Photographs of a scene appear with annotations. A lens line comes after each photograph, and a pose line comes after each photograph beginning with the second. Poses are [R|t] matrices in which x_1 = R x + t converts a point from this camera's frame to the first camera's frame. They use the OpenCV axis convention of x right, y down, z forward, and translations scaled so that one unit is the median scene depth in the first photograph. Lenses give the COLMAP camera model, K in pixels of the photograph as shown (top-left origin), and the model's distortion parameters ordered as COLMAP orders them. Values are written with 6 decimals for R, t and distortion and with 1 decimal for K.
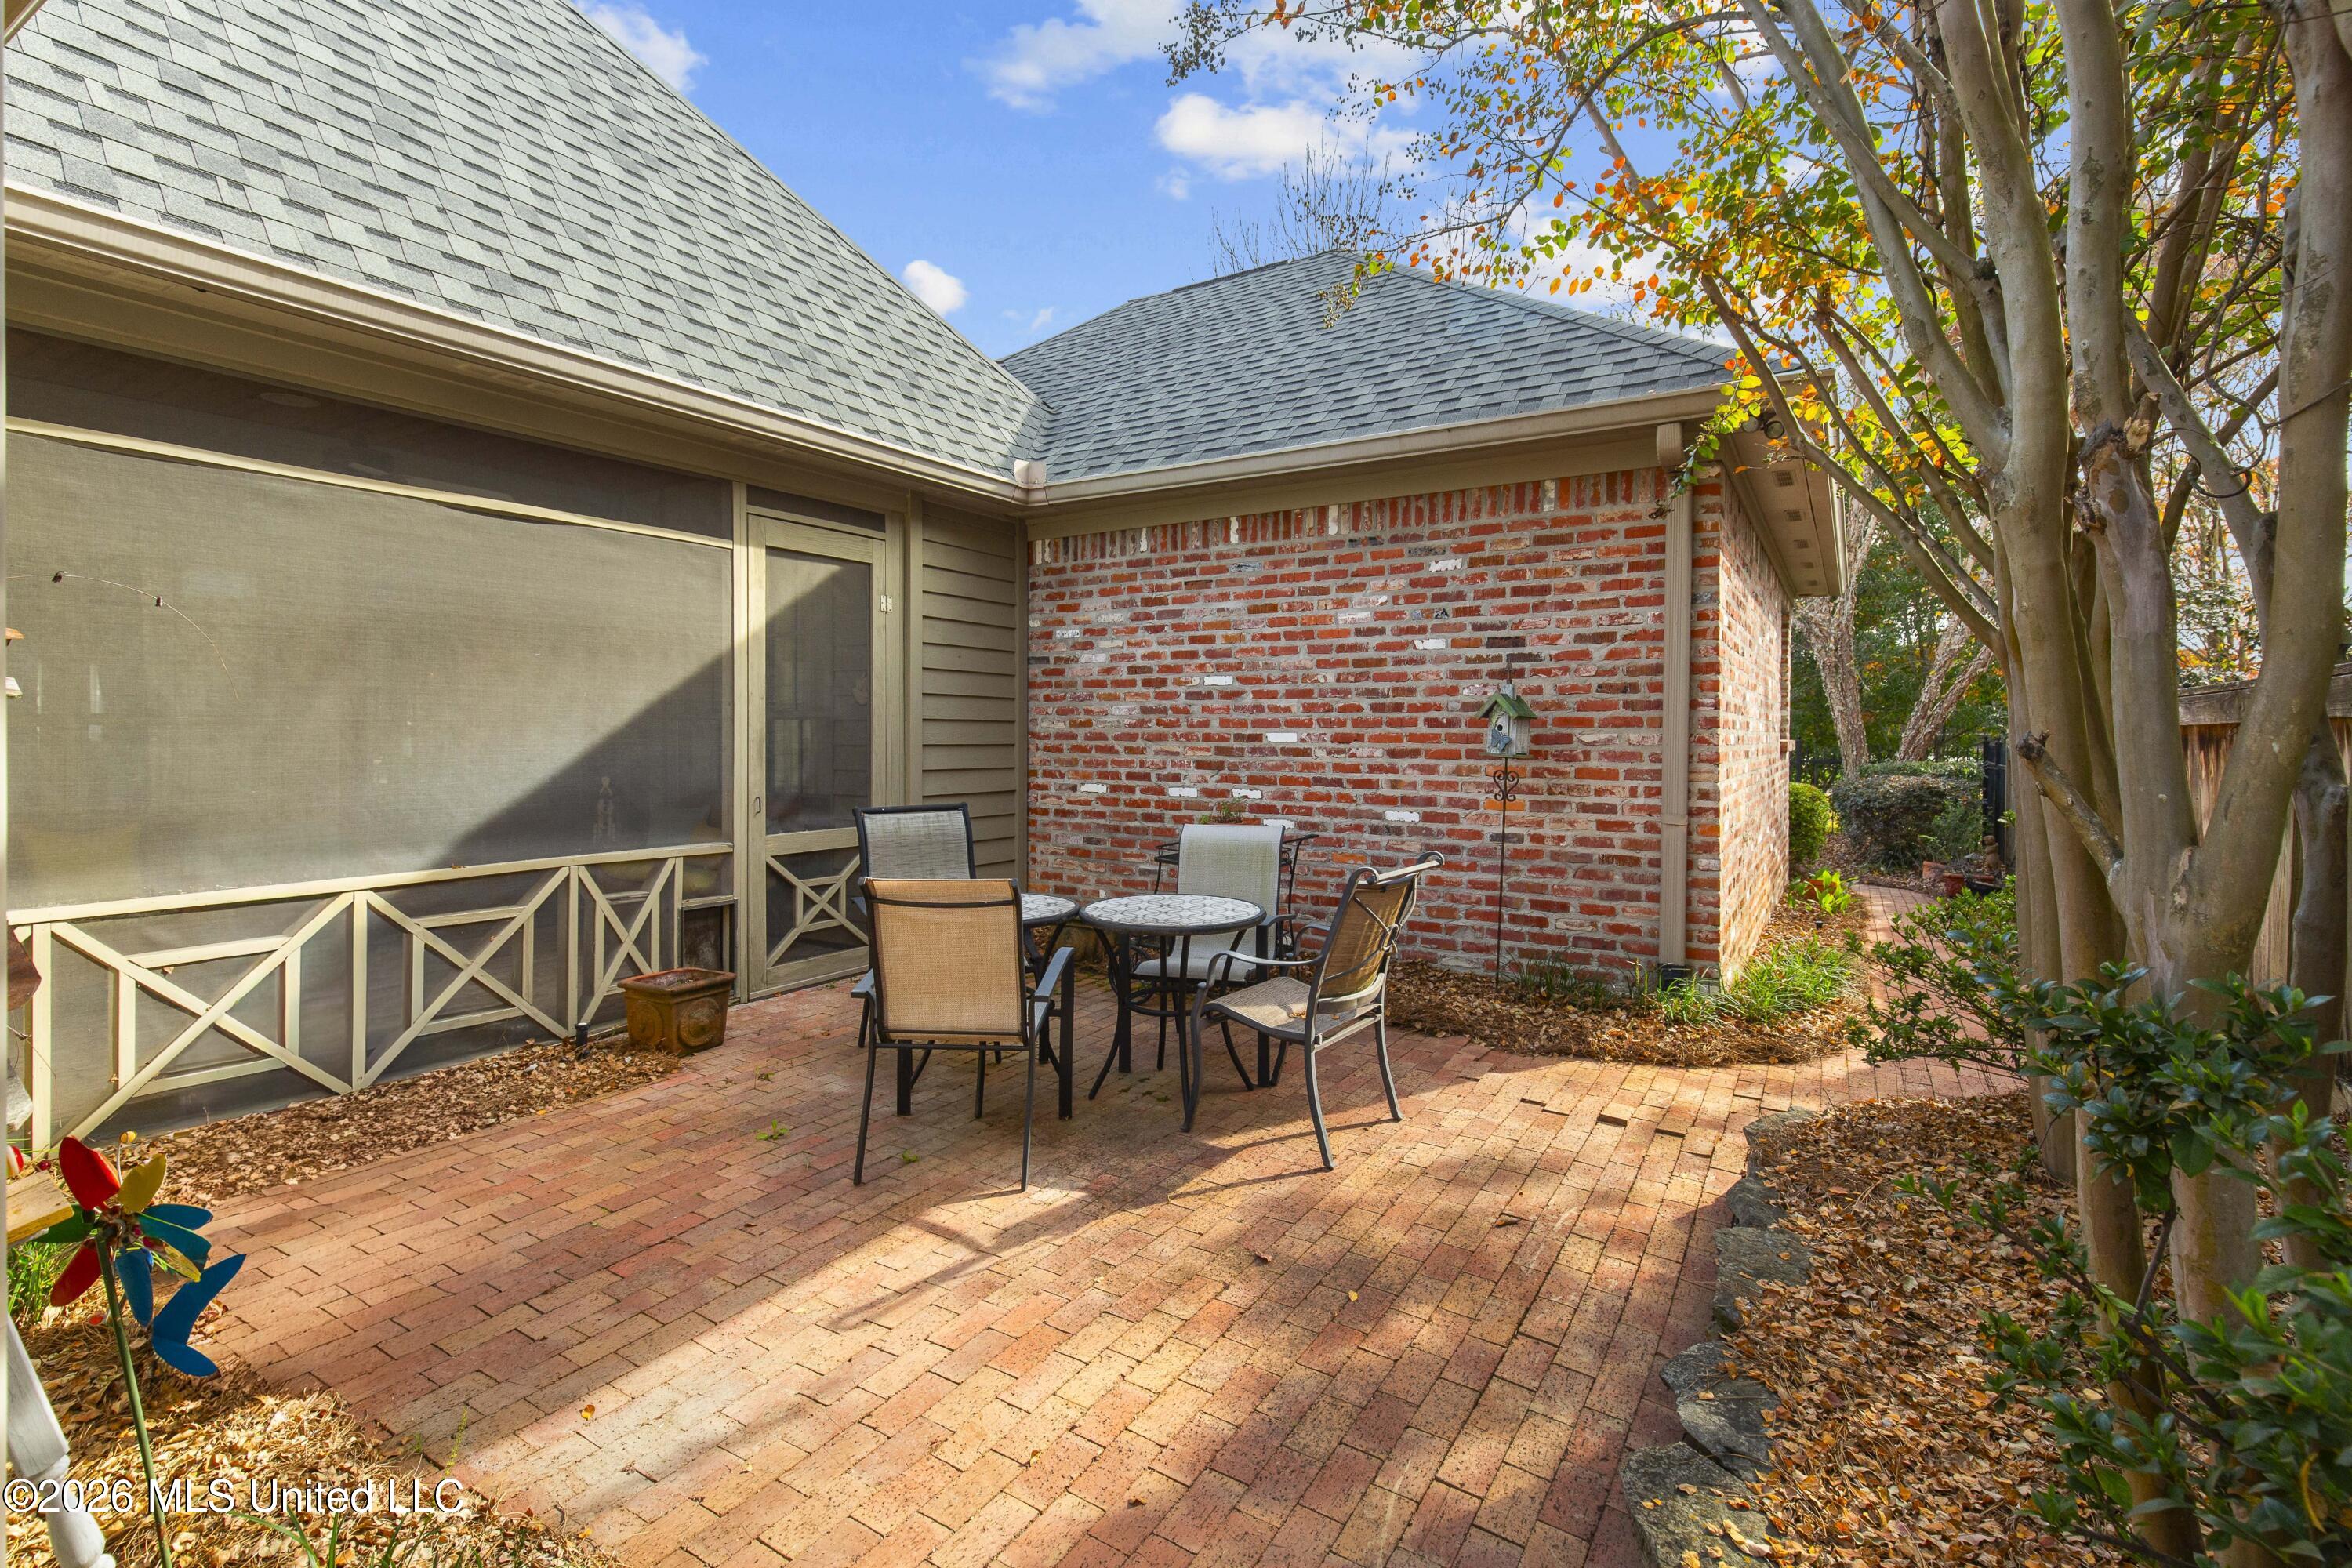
lens RADIAL K [[1069.2, 0, 1195.0], [0, 1069.2, 743.3], [0, 0, 1]] dist [0.009183, -0.001104]
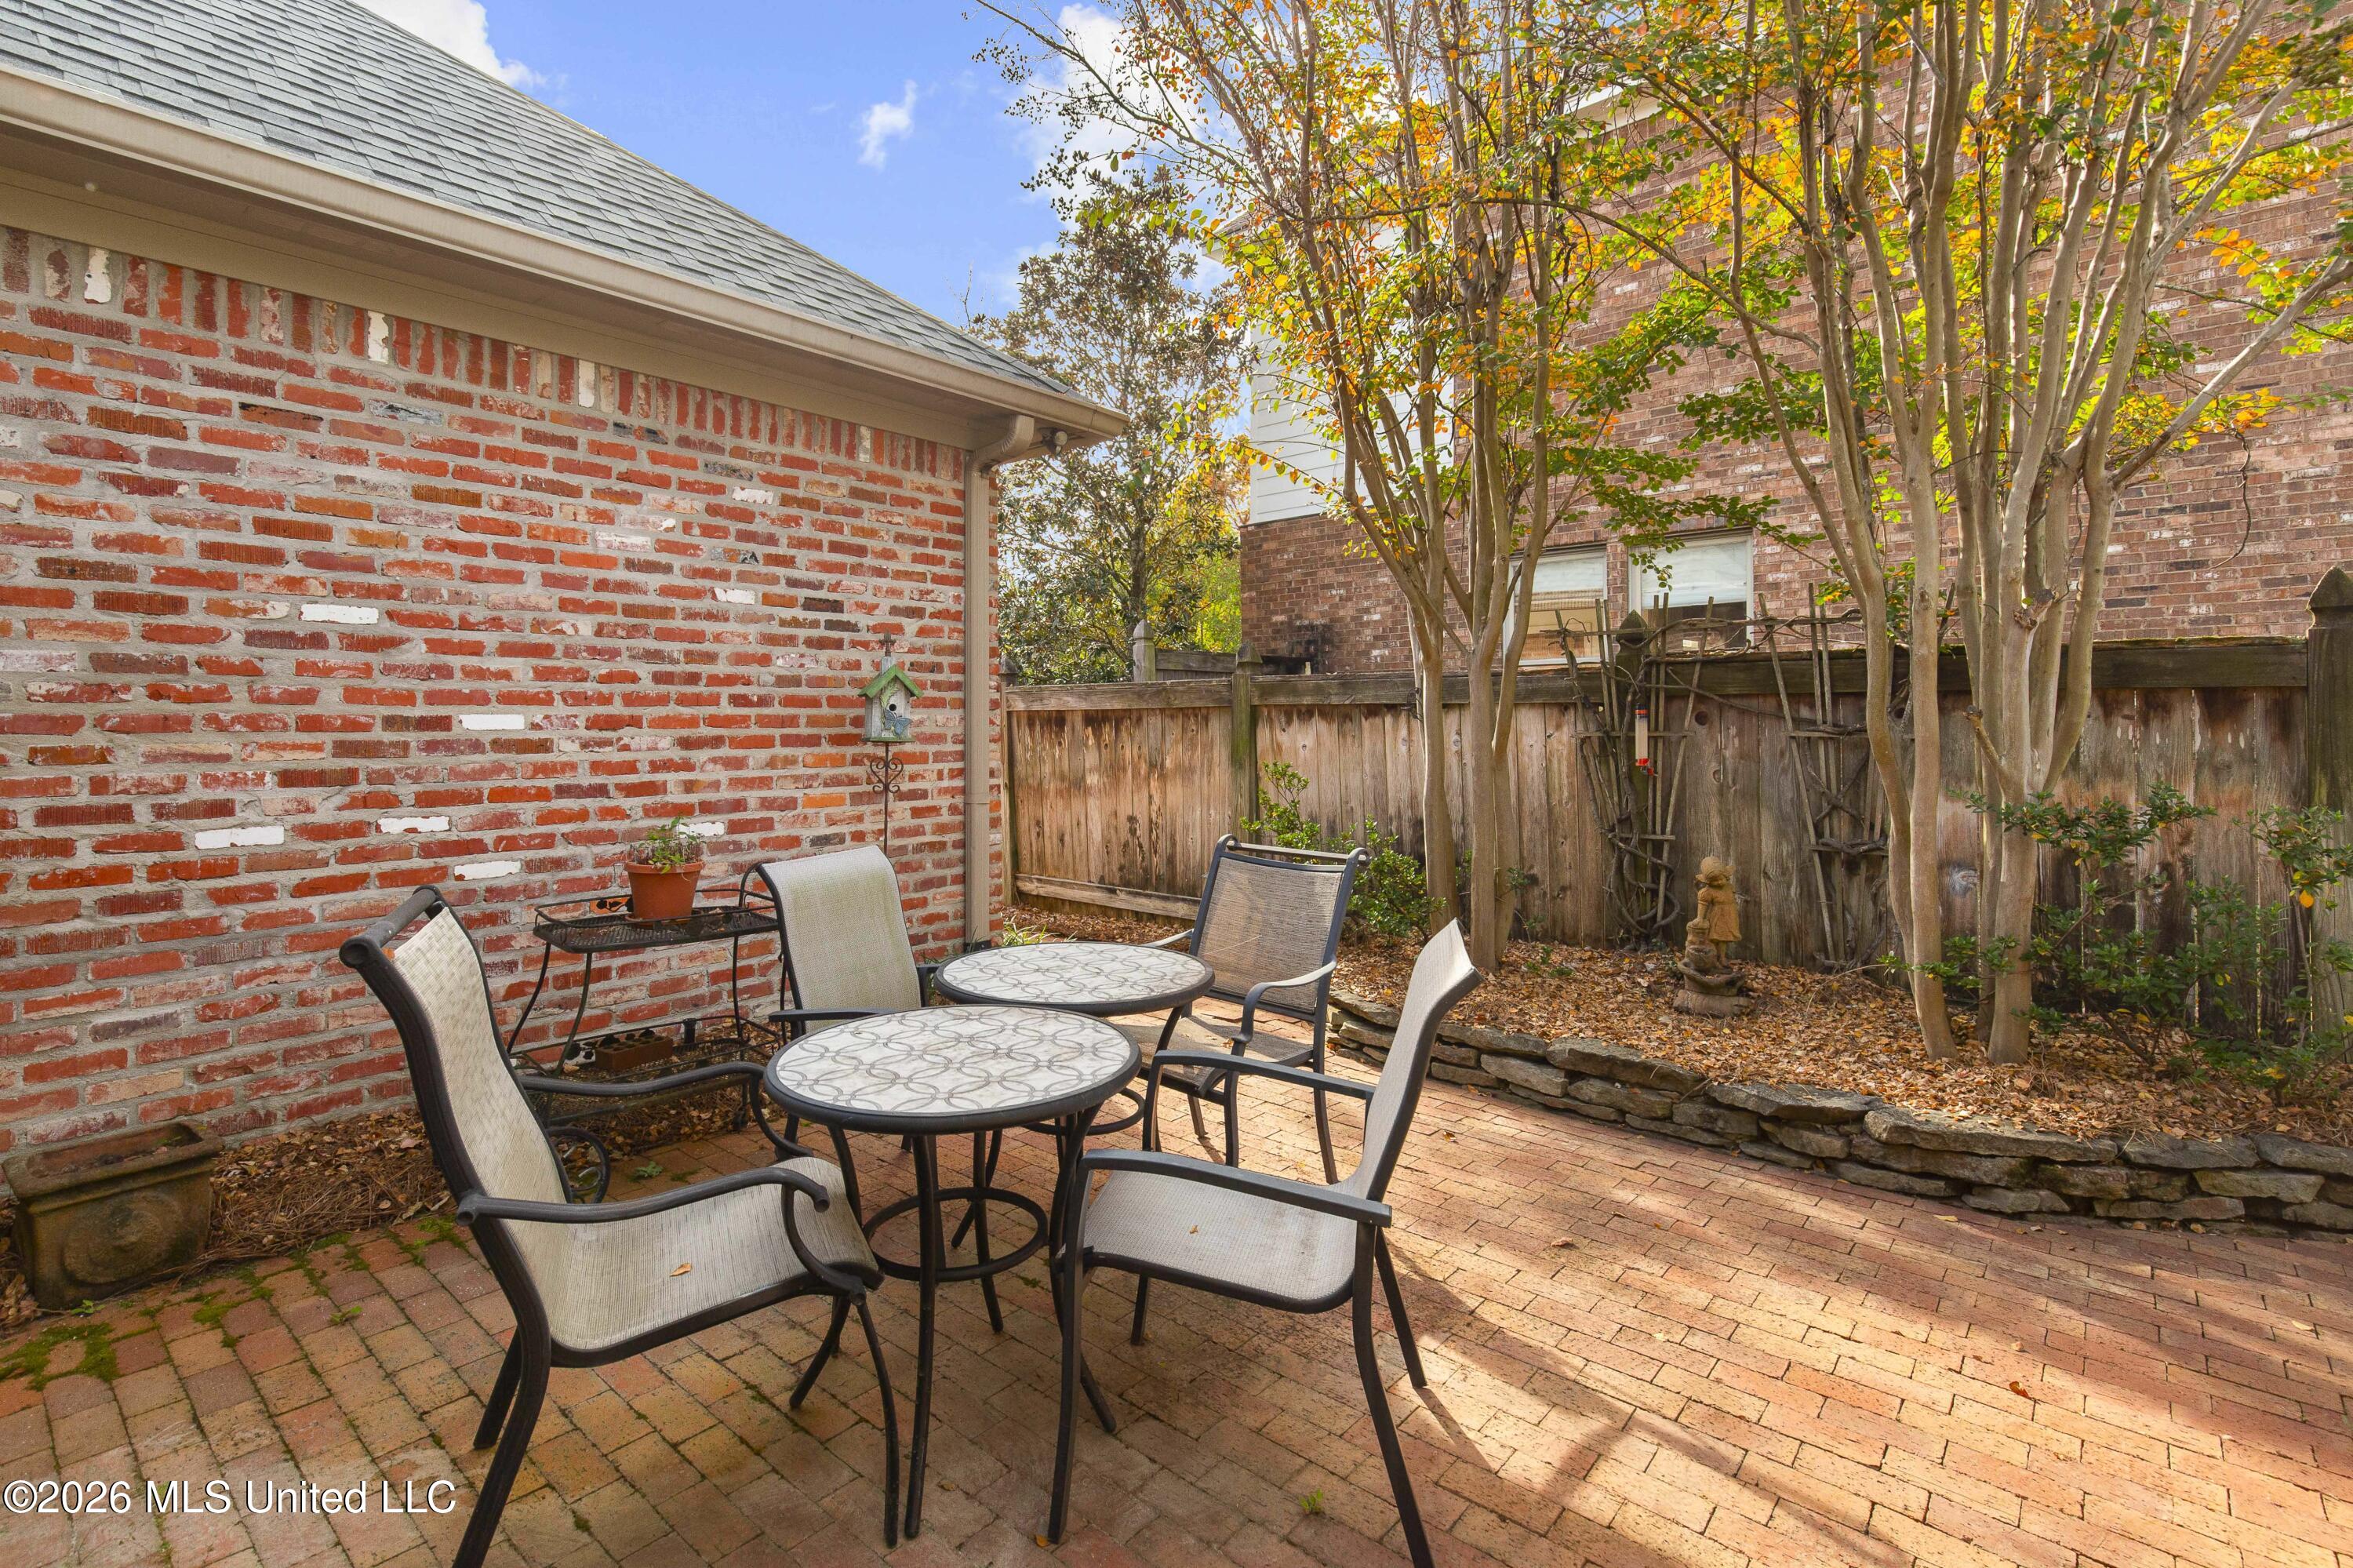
lens RADIAL K [[1069.7, 0, 1177.2], [0, 1069.7, 723.0], [0, 0, 1]] dist [0.009183, -0.001104]
pose [[0.184966, -0.006262, 0.982725, -0.456689], [0.014319, 0.999891, 0.003676, -0.001849], [-0.982641, 0.013392, 0.185036, 0.550184]]
